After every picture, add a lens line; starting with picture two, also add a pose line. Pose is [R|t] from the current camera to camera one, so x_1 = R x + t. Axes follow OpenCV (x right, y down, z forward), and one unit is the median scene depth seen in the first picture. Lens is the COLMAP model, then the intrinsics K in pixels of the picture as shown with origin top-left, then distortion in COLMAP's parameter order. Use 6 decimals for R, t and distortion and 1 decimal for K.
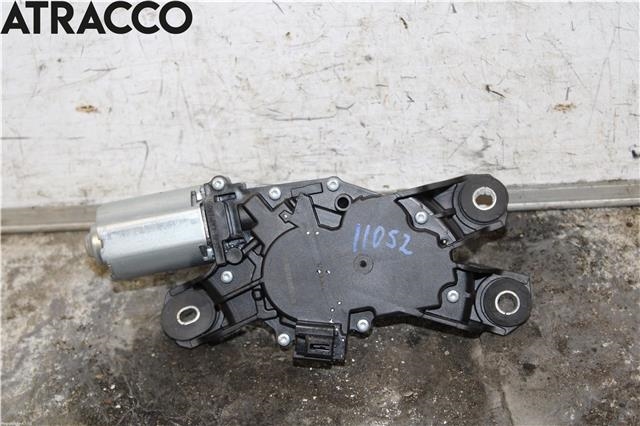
lens RADIAL K [[1336.4, 0, 320.0], [0, 1336.4, 213.0], [0, 0, 1]] dist [0.014233, 0.348748]
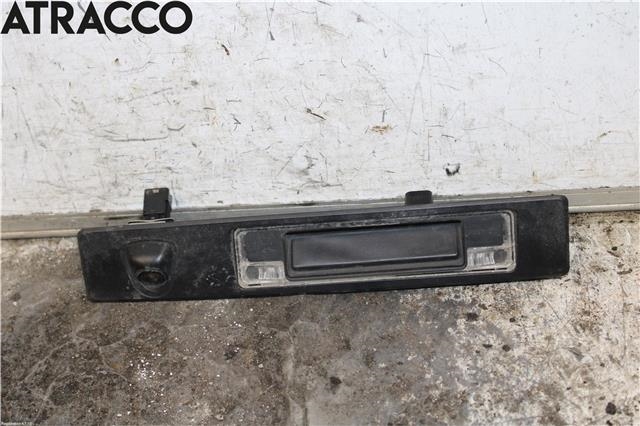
lens RADIAL K [[1012.8, 0, 320.0], [0, 1012.8, 213.0], [0, 0, 1]] dist [-0.028640, -0.007683]
pose [[0.999755, -0.003952, 0.021762, 0.115379], [0.003261, 0.999492, 0.031707, -0.037567], [-0.021876, -0.031628, 0.999260, 0.192868]]
